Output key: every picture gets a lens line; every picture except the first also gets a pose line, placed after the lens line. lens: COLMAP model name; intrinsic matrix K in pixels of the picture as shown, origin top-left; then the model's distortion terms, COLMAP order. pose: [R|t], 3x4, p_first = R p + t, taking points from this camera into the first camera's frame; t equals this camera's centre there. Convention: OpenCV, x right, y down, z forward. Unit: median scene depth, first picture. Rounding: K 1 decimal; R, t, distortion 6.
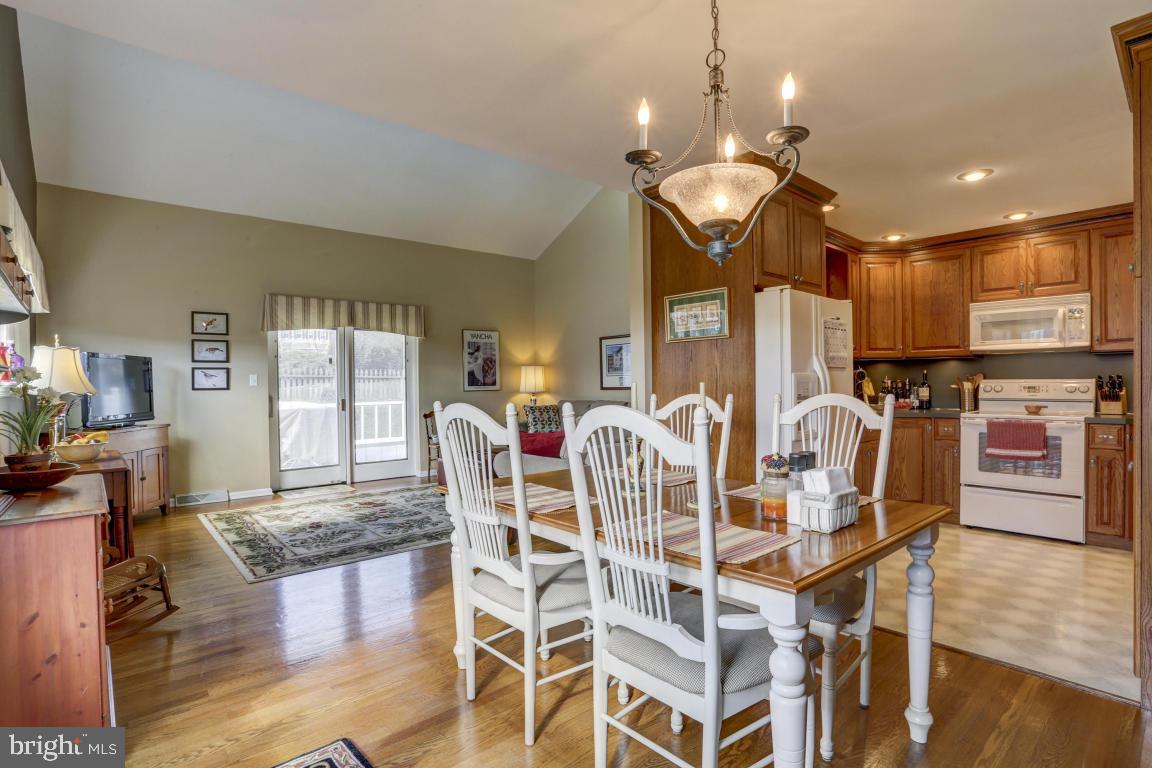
lens RADIAL K [[555.7, 0, 575.0], [0, 555.7, 387.2], [0, 0, 1]] dist [-0.069964, 0.024932]
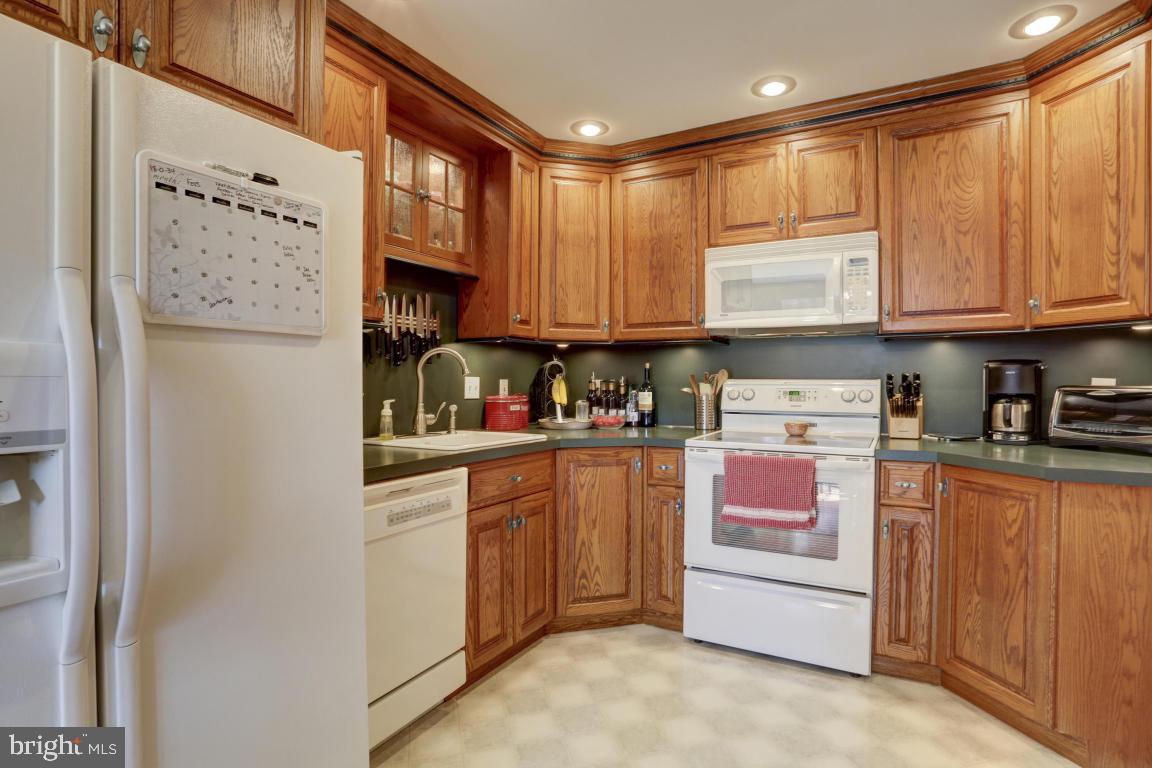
lens RADIAL K [[578.9, 0, 576.0], [0, 578.9, 384.0], [0, 0, 1]] dist [-0.075101, 0.032397]
pose [[0.943587, 0.007750, 0.331033, 0.410135], [-0.006397, 0.999966, -0.005176, -0.004683], [-0.331062, 0.002766, 0.943605, 0.474884]]
